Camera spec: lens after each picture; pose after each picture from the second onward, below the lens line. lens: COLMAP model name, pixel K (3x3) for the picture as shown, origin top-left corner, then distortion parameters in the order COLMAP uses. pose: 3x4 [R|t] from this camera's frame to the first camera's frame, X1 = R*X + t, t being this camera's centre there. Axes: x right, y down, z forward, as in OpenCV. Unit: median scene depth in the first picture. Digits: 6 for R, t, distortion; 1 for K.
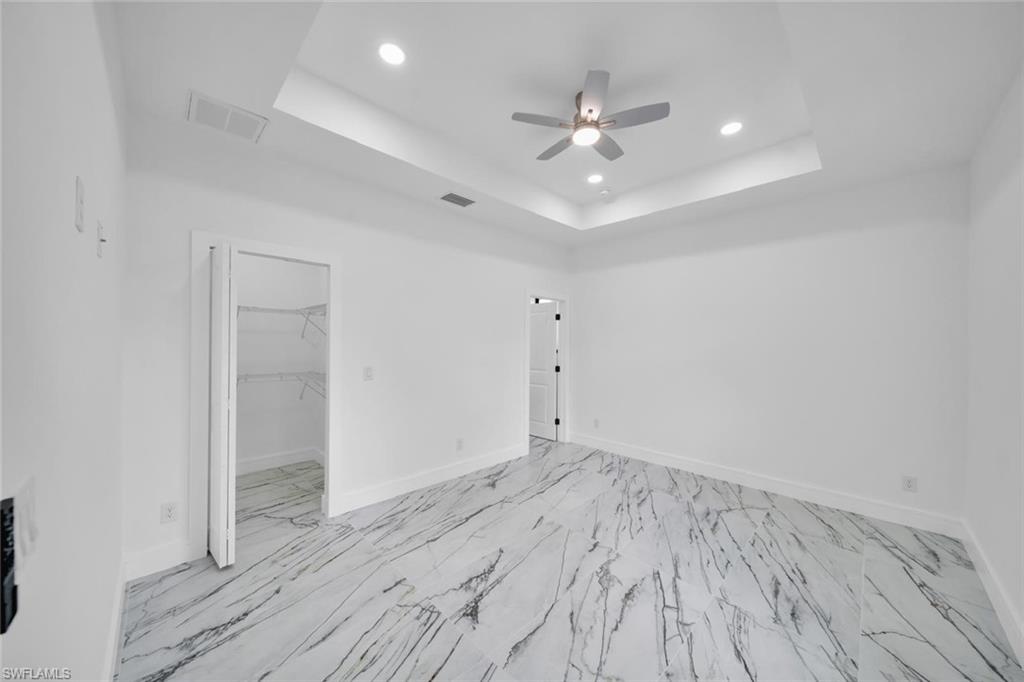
lens RADIAL K [[358.2, 0, 510.4], [0, 358.2, 341.2], [0, 0, 1]] dist [-0.000740, -0.000497]
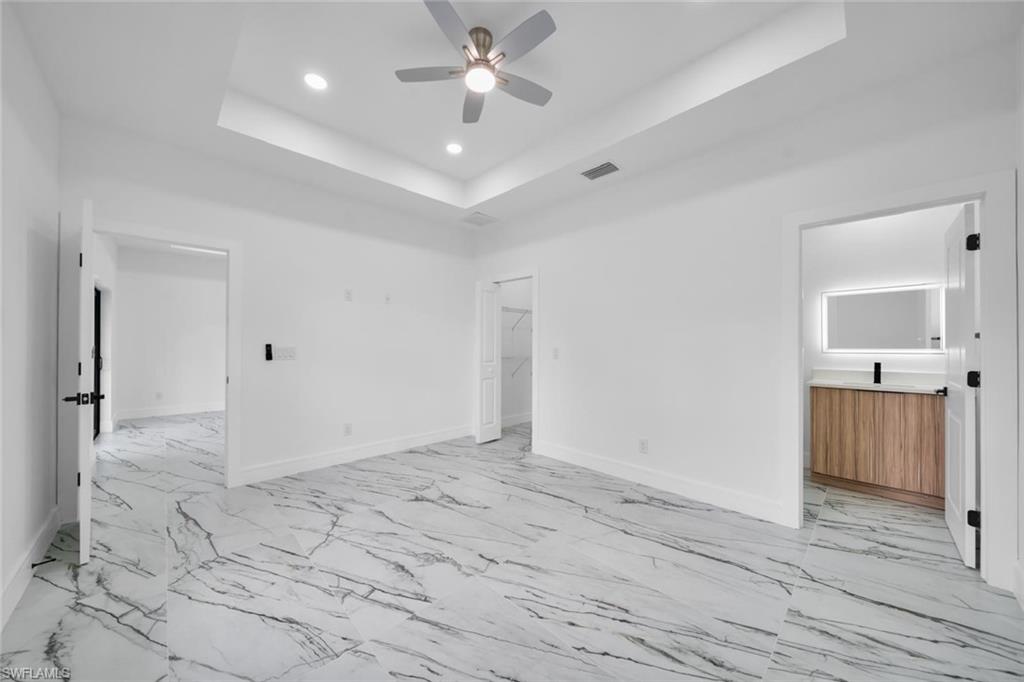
lens RADIAL K [[349.2, 0, 503.5], [0, 349.2, 344.8], [0, 0, 1]] dist [-0.000594, 0.000003]
pose [[-0.007458, -0.008609, -0.999935, 1.189411], [0.000554, 0.999963, -0.008614, 0.100714], [0.999972, -0.000618, -0.007453, 1.189838]]
